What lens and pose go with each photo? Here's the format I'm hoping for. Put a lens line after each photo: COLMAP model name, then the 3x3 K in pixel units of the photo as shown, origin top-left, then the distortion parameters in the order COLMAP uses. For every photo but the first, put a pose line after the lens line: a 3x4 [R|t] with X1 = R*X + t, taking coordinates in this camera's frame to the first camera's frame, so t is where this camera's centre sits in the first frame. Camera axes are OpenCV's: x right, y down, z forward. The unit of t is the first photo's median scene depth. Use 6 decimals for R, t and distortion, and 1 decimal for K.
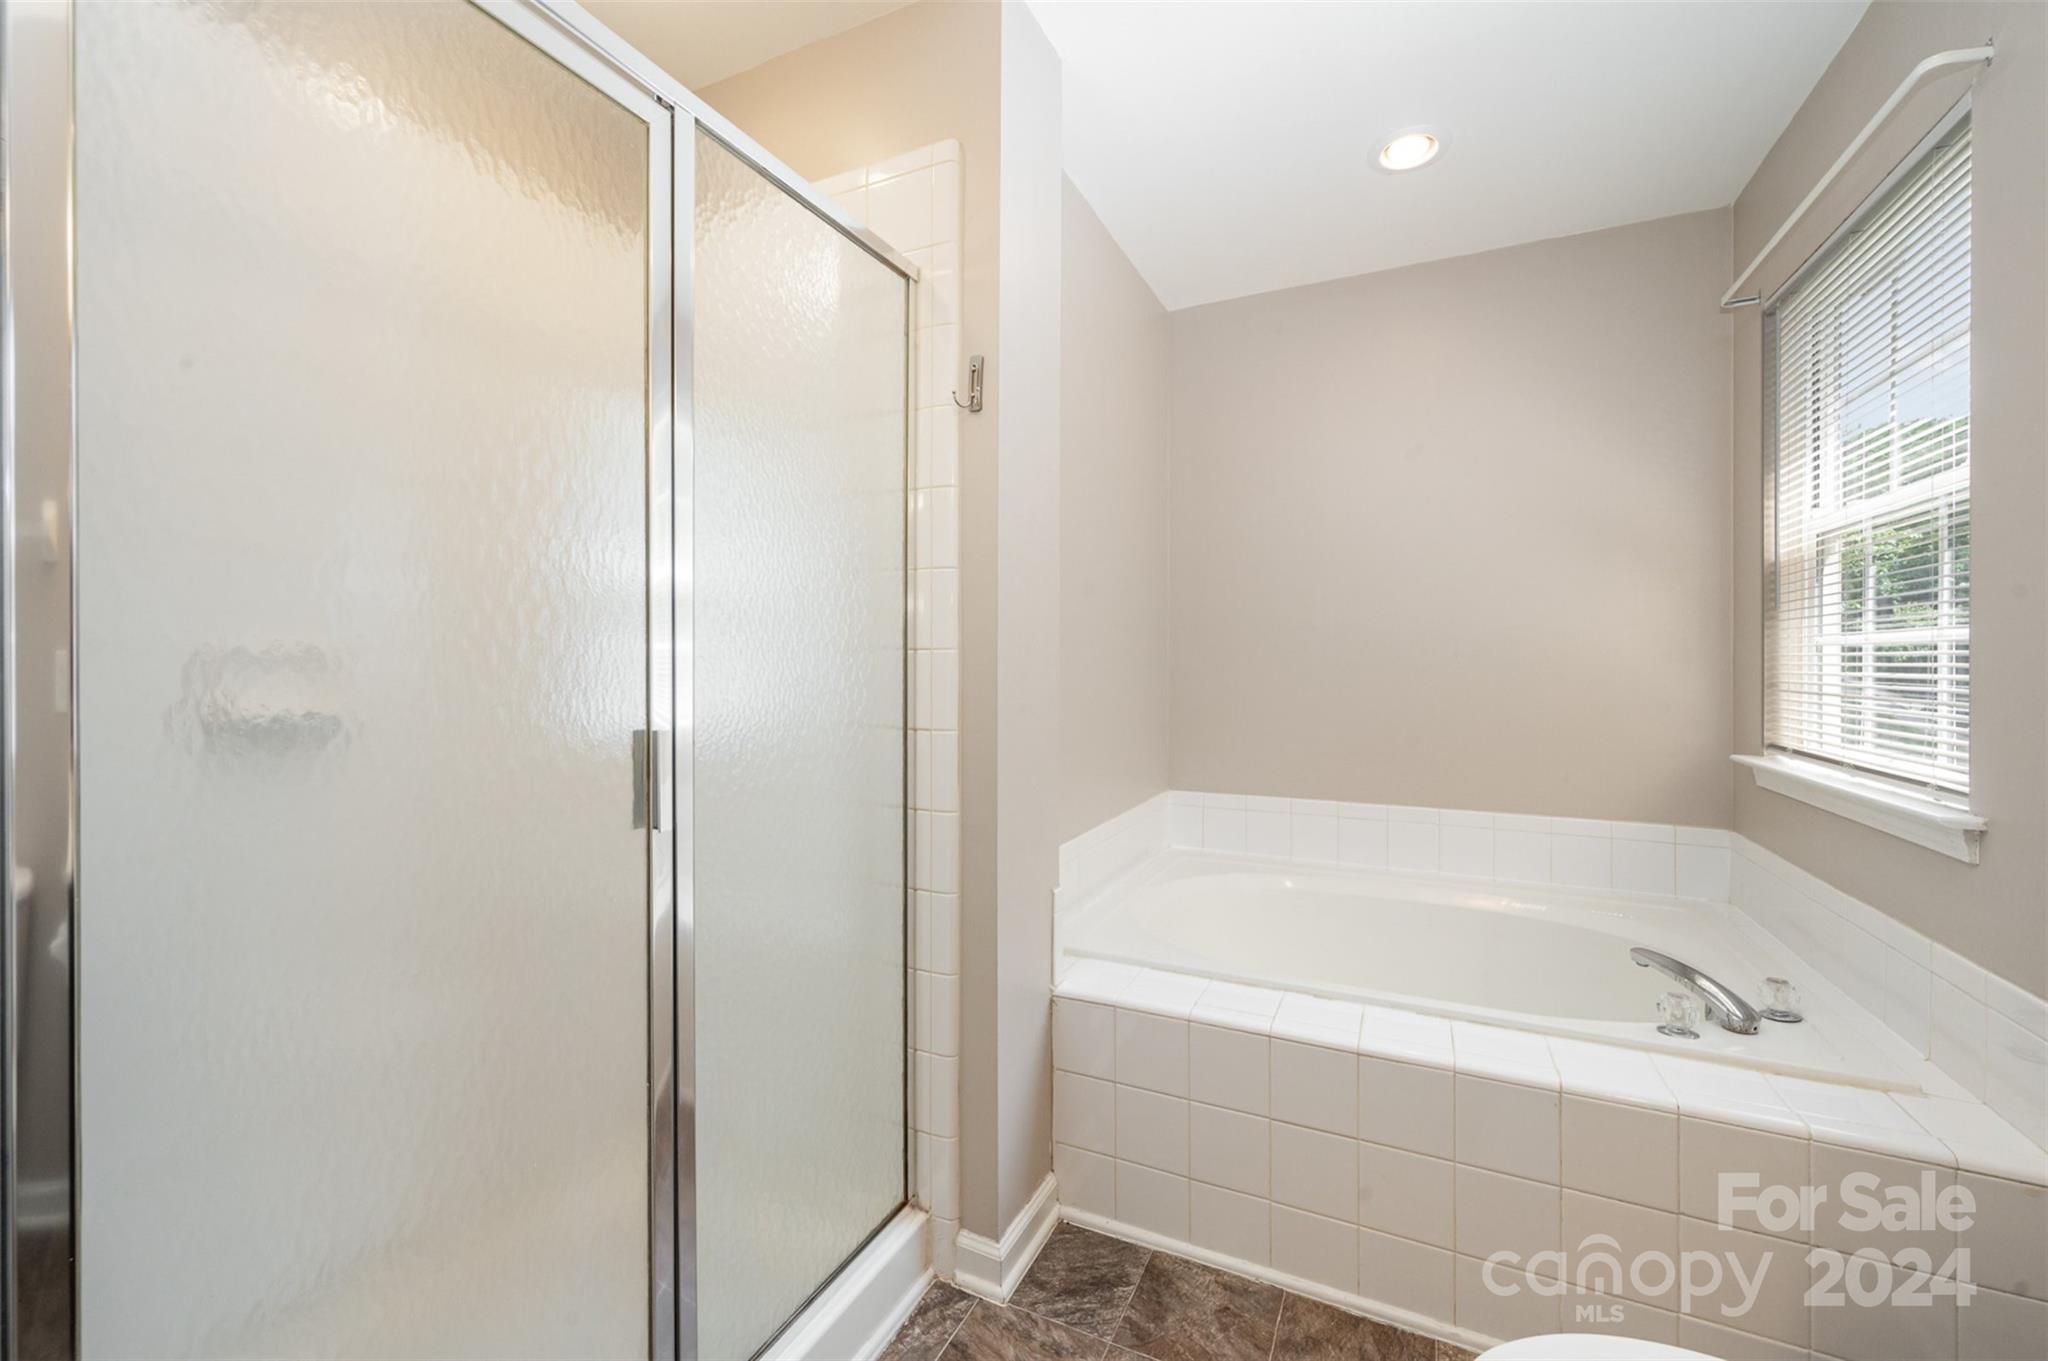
lens RADIAL K [[824.4, 0, 1021.6], [0, 824.4, 672.2], [0, 0, 1]] dist [-0.004649, 0.000125]
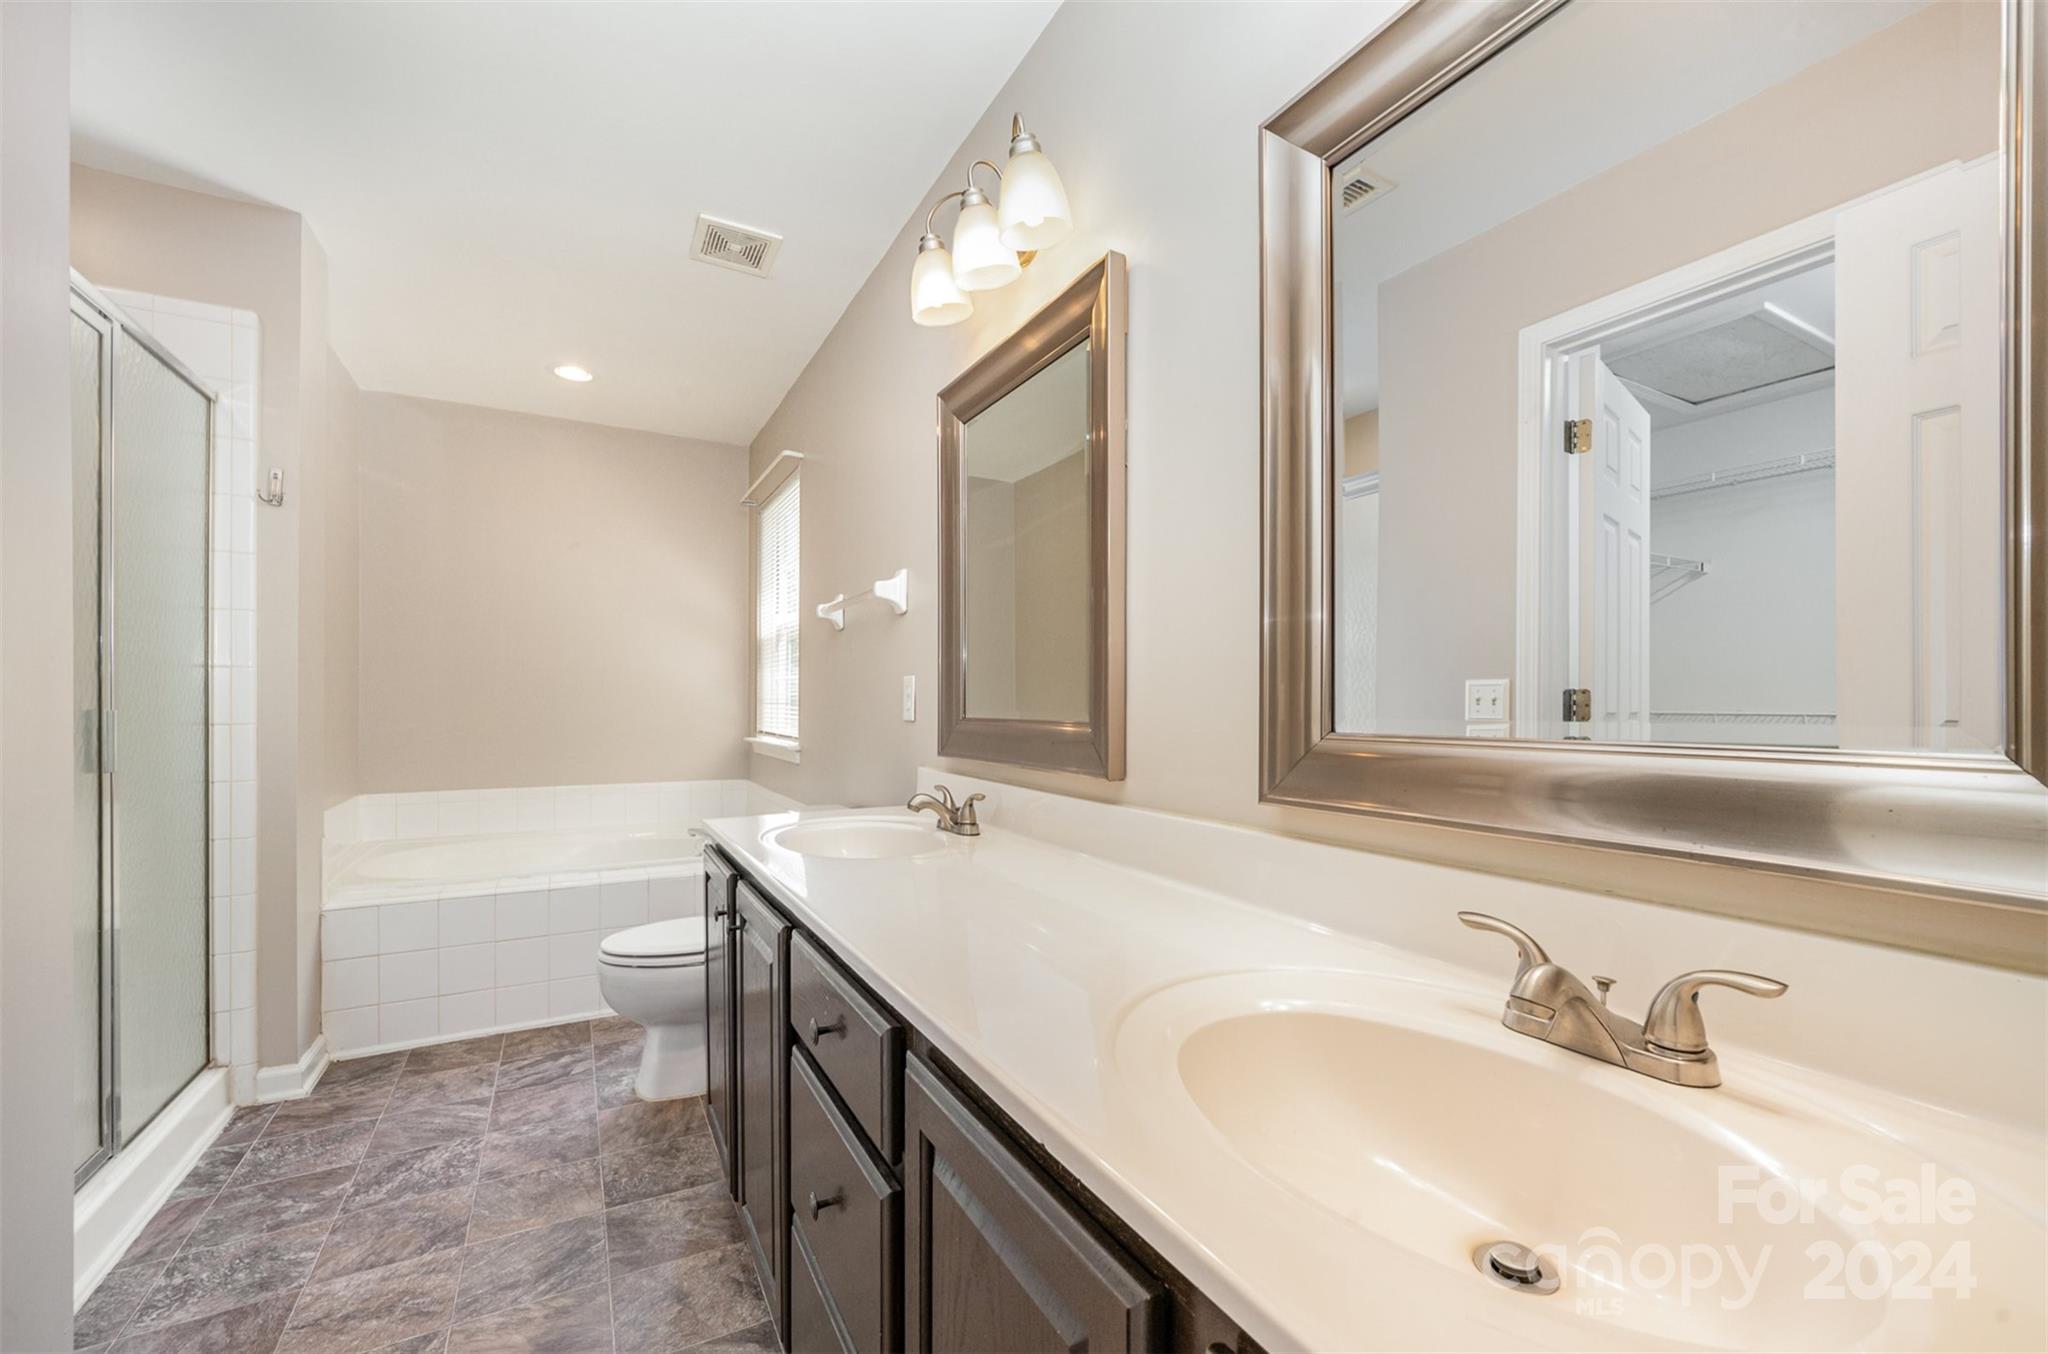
lens RADIAL K [[844.5, 0, 1026.9], [0, 844.5, 696.9], [0, 0, 1]] dist [0.000889, 0.000624]
pose [[0.583353, 0.008295, 0.812177, -0.499616], [0.002699, 0.999923, -0.012152, 0.045100], [-0.812214, 0.009281, 0.583285, -0.968170]]
